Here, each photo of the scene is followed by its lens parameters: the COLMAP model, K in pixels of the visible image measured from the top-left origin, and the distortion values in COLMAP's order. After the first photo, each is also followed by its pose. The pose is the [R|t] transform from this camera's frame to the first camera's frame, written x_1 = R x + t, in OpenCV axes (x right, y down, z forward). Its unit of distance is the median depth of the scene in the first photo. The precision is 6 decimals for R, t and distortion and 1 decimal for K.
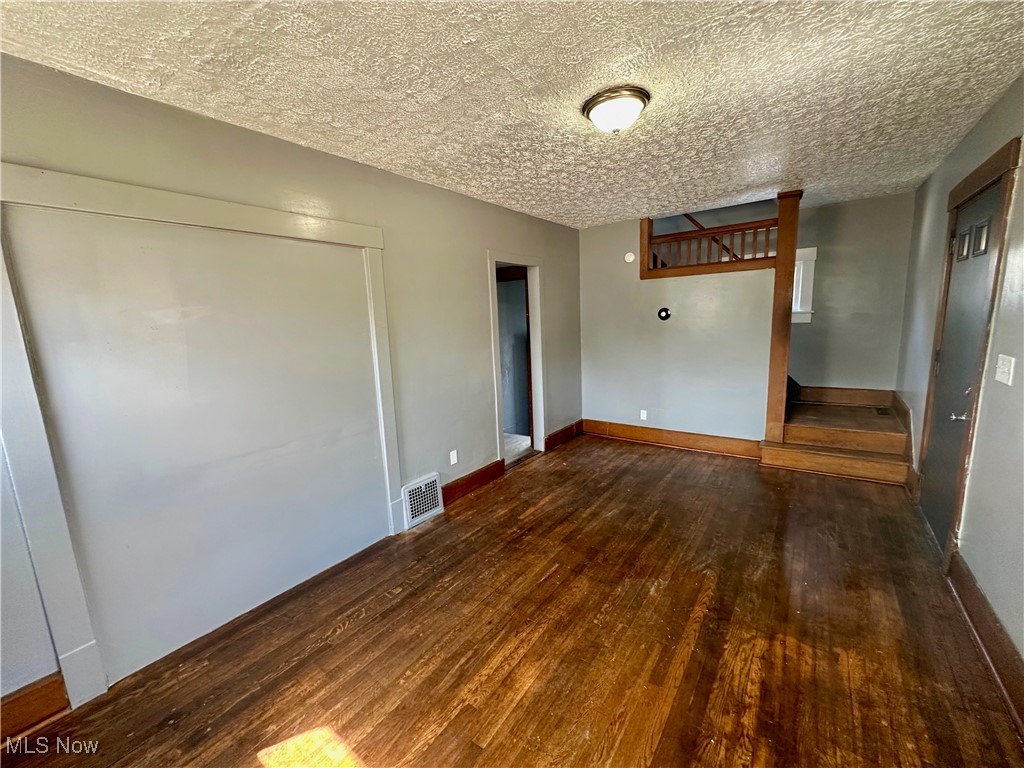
lens RADIAL K [[407.6, 0, 513.9], [0, 407.6, 384.8], [0, 0, 1]] dist [-0.006167, 0.001302]
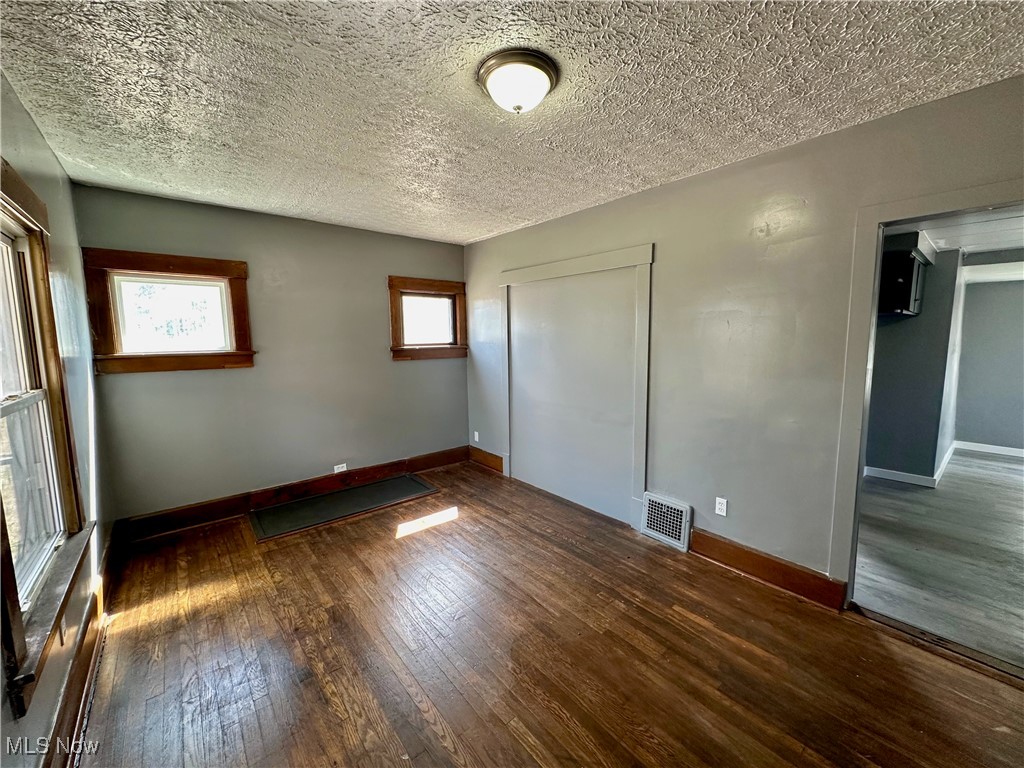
lens RADIAL K [[407.6, 0, 515.1], [0, 407.6, 381.4], [0, 0, 1]] dist [-0.006167, 0.001302]
pose [[-0.232769, 0.152607, -0.960484, 0.774240], [-0.143005, 0.971506, 0.189014, -0.172451], [0.961960, 0.181351, -0.204313, 0.865046]]
